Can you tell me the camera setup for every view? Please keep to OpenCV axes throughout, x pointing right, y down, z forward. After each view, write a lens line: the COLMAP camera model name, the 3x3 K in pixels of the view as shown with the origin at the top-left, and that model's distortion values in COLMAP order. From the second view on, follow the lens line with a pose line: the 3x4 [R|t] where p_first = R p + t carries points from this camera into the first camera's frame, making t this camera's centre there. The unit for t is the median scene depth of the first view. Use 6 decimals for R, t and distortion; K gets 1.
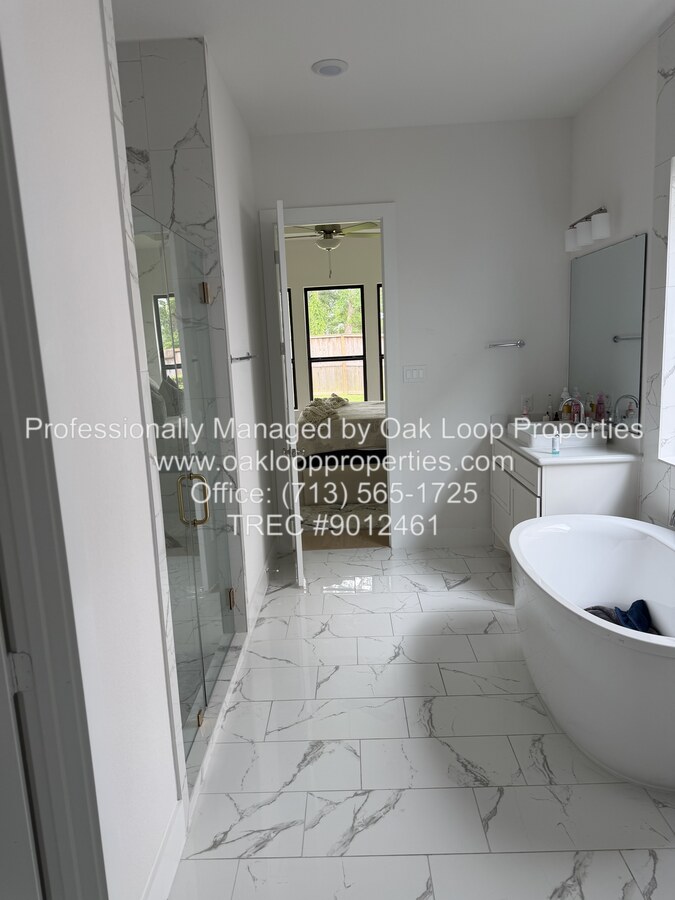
lens RADIAL K [[639.0, 0, 336.0], [0, 639.0, 456.8], [0, 0, 1]] dist [0.013739, -0.018340]
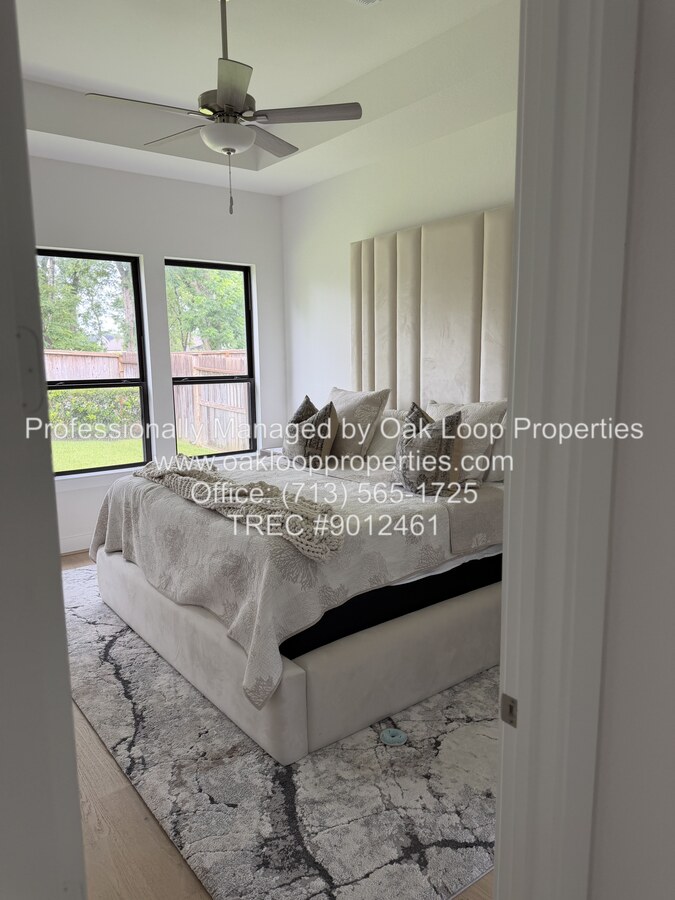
lens RADIAL K [[639.0, 0, 336.0], [0, 639.0, 456.8], [0, 0, 1]] dist [0.013739, -0.018340]
pose [[0.778004, -0.064146, 0.624976, -0.190717], [0.089293, 0.995965, -0.008933, -0.067429], [-0.621881, 0.062756, 0.780593, 0.445529]]
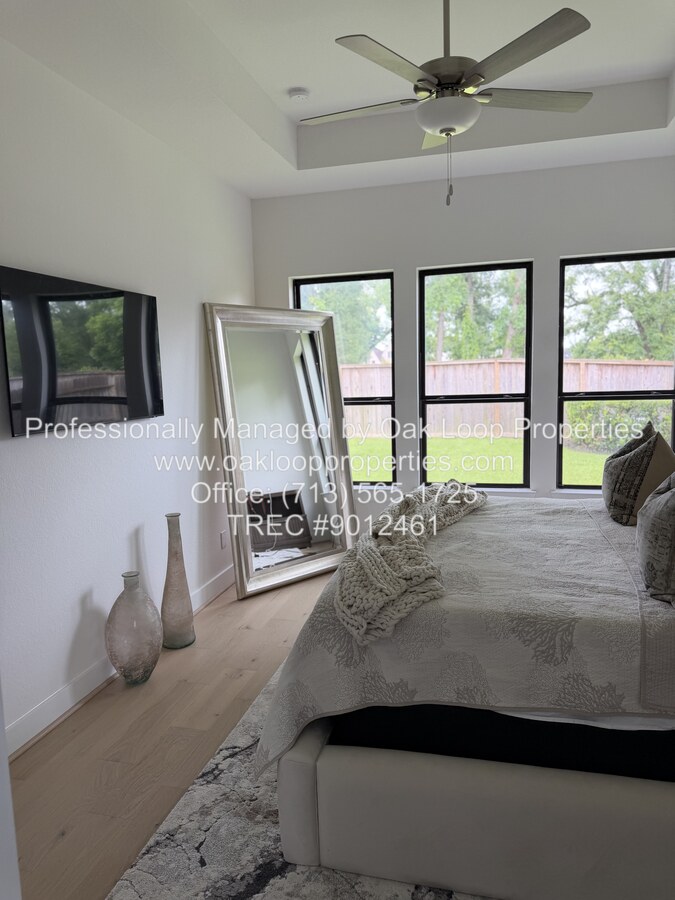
lens RADIAL K [[639.0, 0, 336.0], [0, 639.0, 456.8], [0, 0, 1]] dist [0.013739, -0.018340]
pose [[0.970500, 0.049164, -0.236037, 0.018369], [-0.059162, 0.997618, -0.035460, -0.079040], [0.233731, 0.048378, 0.971097, 0.453017]]
